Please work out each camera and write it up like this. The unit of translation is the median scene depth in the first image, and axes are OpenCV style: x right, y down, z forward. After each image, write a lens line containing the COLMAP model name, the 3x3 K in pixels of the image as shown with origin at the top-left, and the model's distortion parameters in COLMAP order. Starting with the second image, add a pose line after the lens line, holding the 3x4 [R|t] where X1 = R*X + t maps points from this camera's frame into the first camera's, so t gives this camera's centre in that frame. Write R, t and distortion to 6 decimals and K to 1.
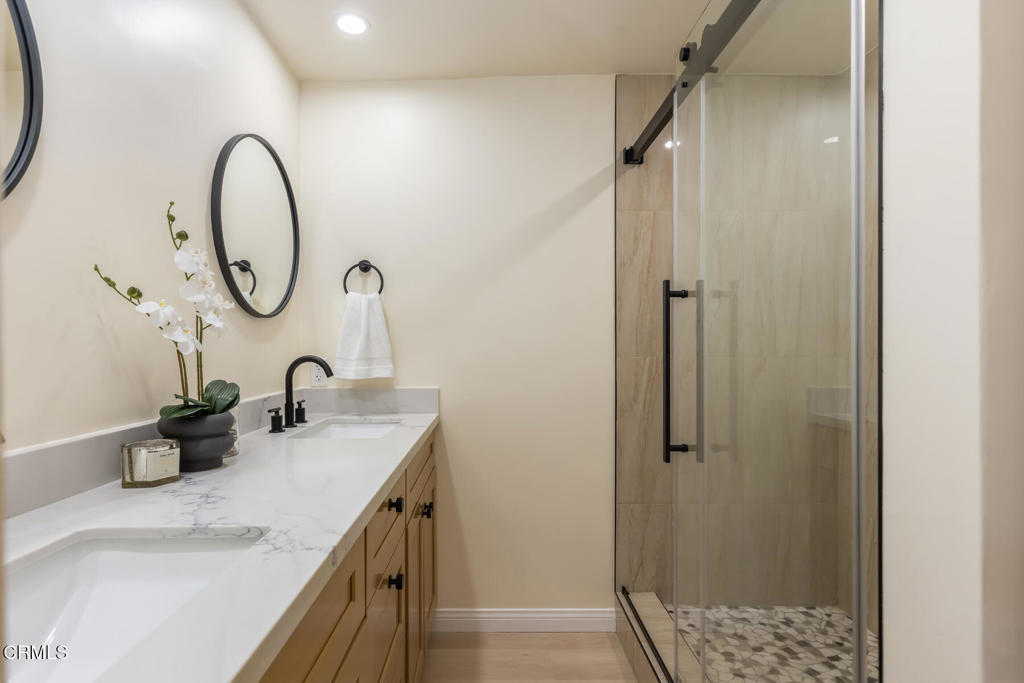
lens RADIAL K [[519.4, 0, 507.9], [0, 519.4, 352.3], [0, 0, 1]] dist [0.003603, 0.000486]
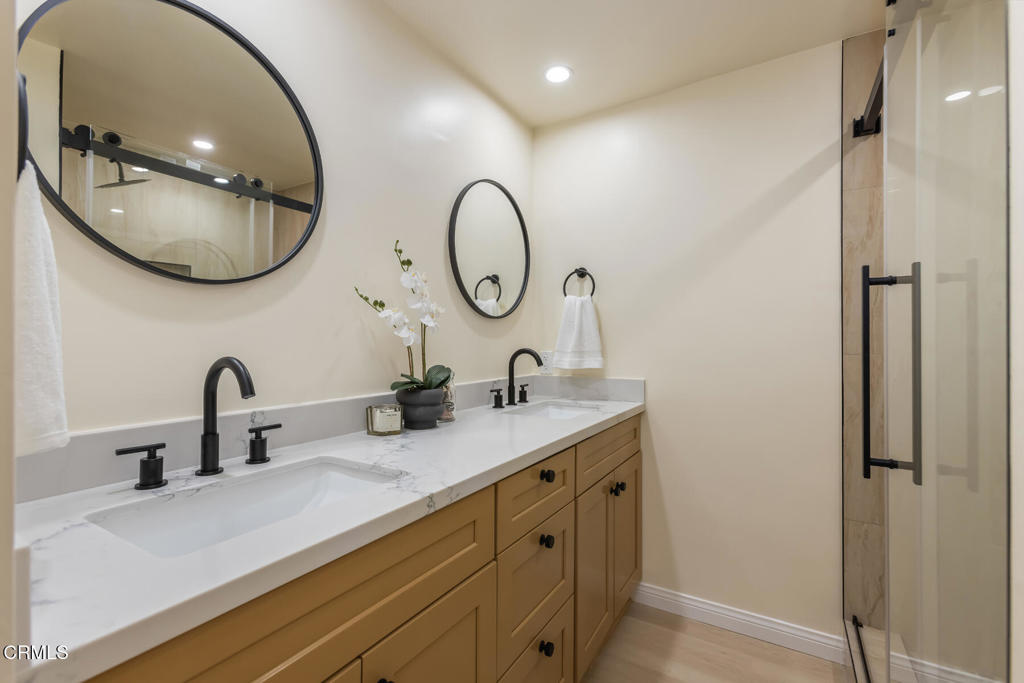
lens RADIAL K [[461.5, 0, 512.0], [0, 461.5, 341.5], [0, 0, 1]] dist [-0.018702, 0.016832]
pose [[0.858298, 0.005108, -0.513127, 0.159598], [-0.011209, 0.999898, -0.008795, -0.000033], [0.513029, 0.013301, 0.858268, 0.038958]]
